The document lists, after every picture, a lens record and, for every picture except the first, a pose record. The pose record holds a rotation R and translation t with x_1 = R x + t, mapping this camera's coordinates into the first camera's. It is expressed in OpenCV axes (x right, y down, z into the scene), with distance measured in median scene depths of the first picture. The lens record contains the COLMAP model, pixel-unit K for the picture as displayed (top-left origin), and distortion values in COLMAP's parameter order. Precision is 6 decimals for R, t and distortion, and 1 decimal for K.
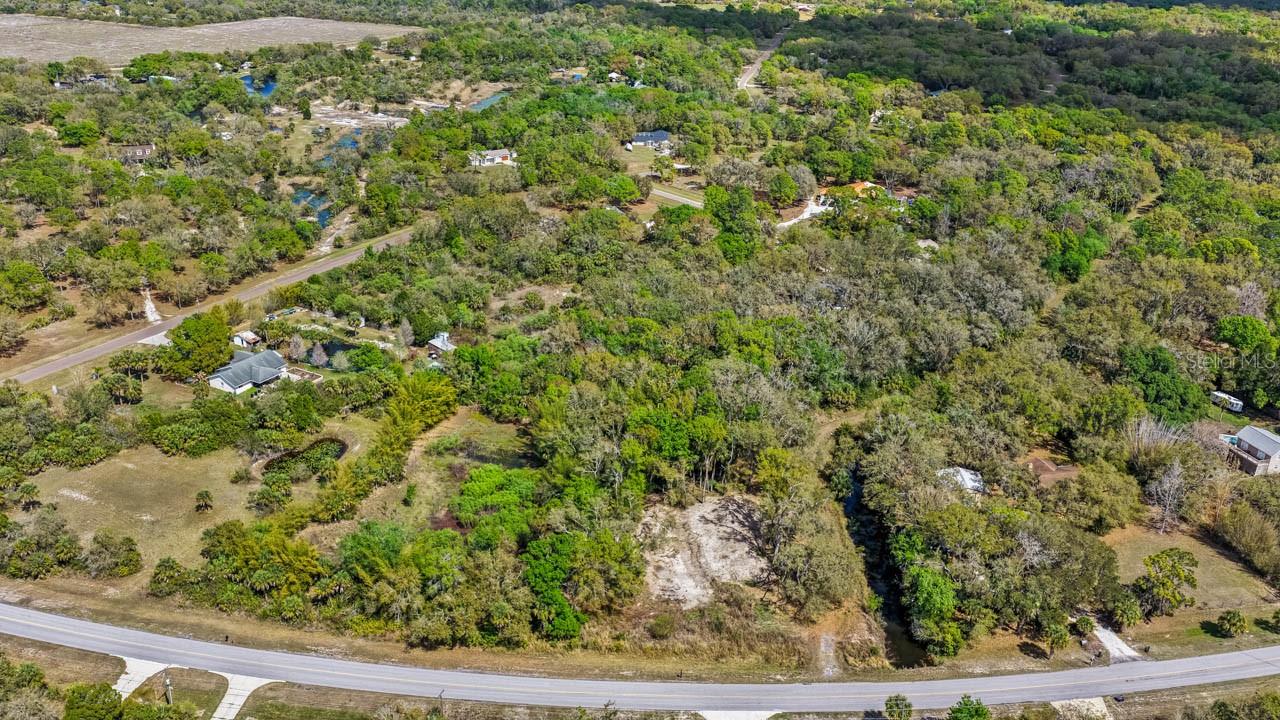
lens RADIAL K [[1071.5, 0, 640.0], [0, 1071.5, 360.0], [0, 0, 1]] dist [0.006173, 0.017005]
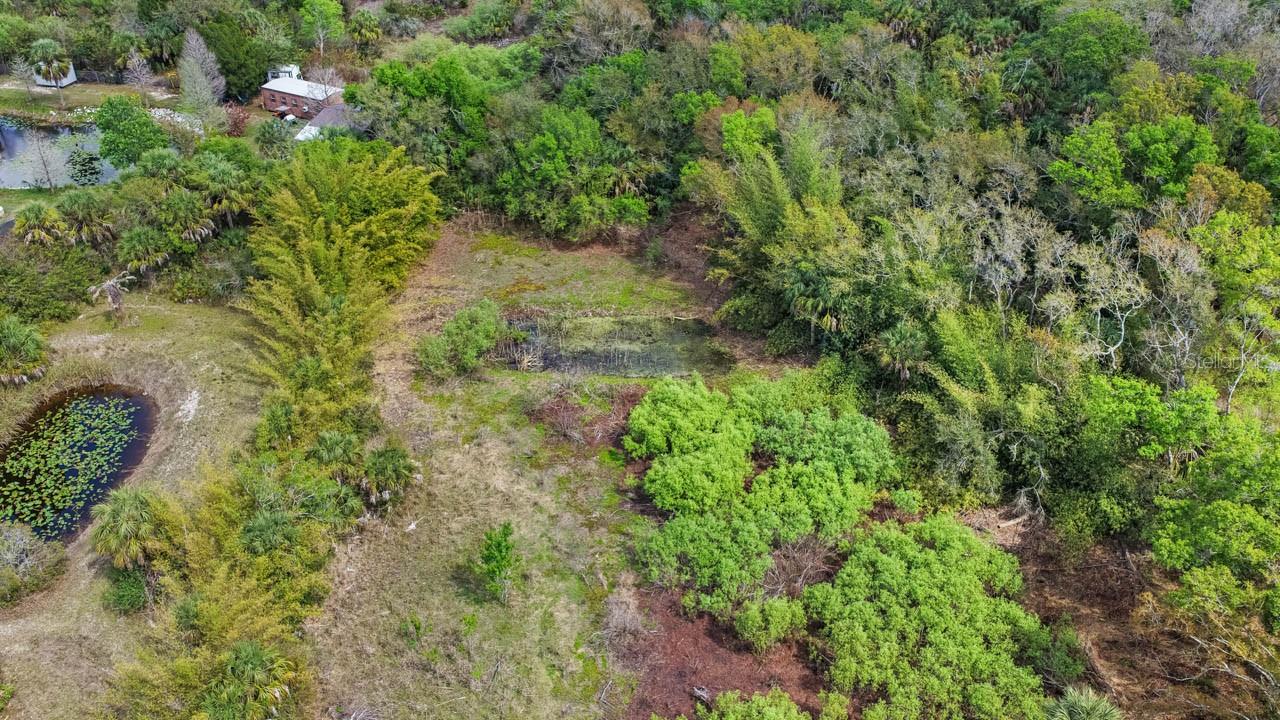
lens RADIAL K [[1071.5, 0, 640.0], [0, 1071.5, 360.0], [0, 0, 1]] dist [0.006173, 0.017005]
pose [[0.956239, -0.195394, 0.217780, -0.247832], [0.150267, 0.966632, 0.207468, 0.029998], [-0.251051, -0.165664, 0.953692, 0.816486]]
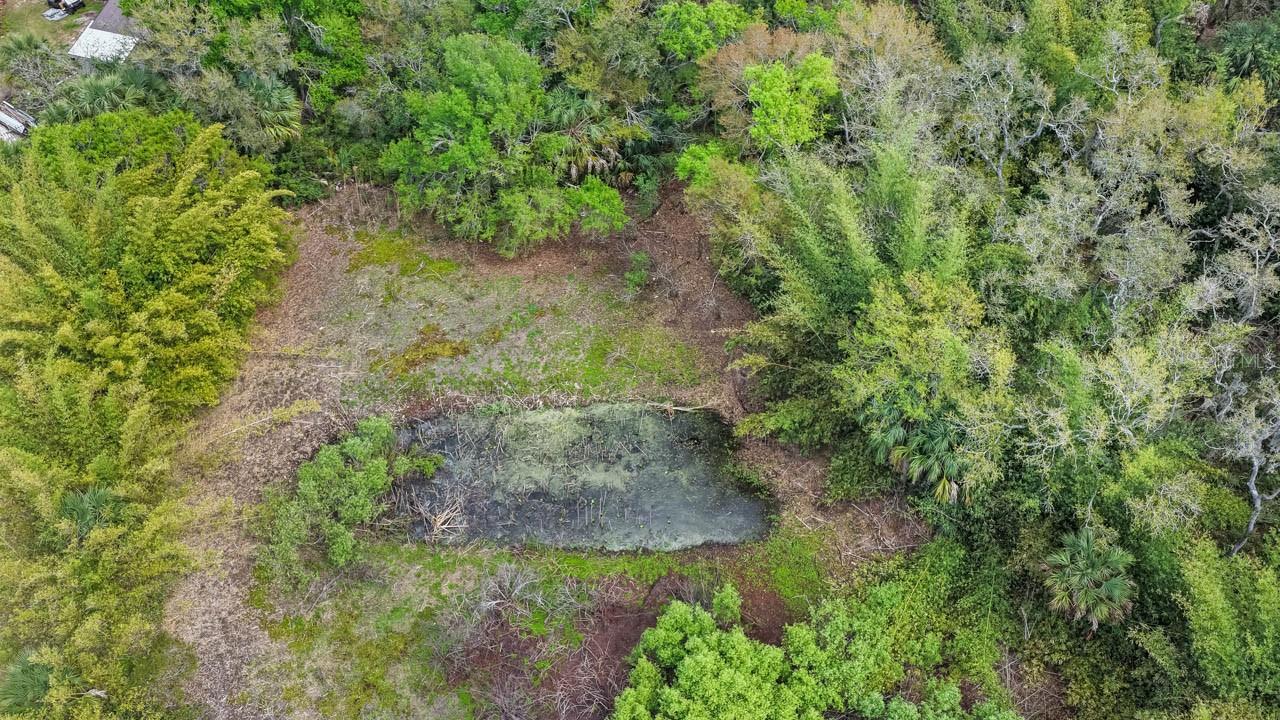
lens RADIAL K [[1097.4, 0, 640.0], [0, 1097.4, 360.0], [0, 0, 1]] dist [0.004413, 0.008454]
pose [[0.941551, -0.276393, 0.192584, -0.197021], [0.170844, 0.884494, 0.434146, -0.026800], [-0.290334, -0.375869, 0.880016, 0.984979]]
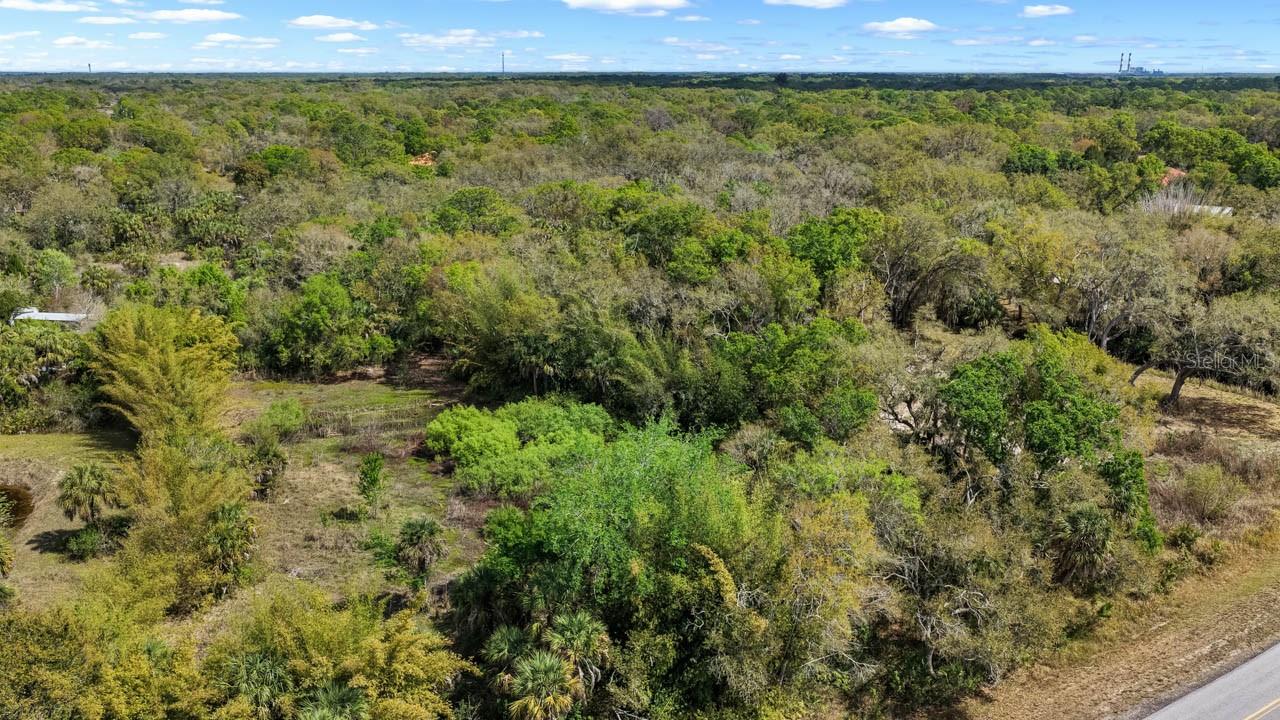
lens RADIAL K [[1071.5, 0, 640.0], [0, 1071.5, 360.0], [0, 0, 1]] dist [0.006173, 0.017005]
pose [[0.785779, -0.189466, 0.588773, -0.383892], [0.259485, 0.965085, -0.035748, 0.129294], [-0.561443, 0.180868, 0.807508, 0.689171]]
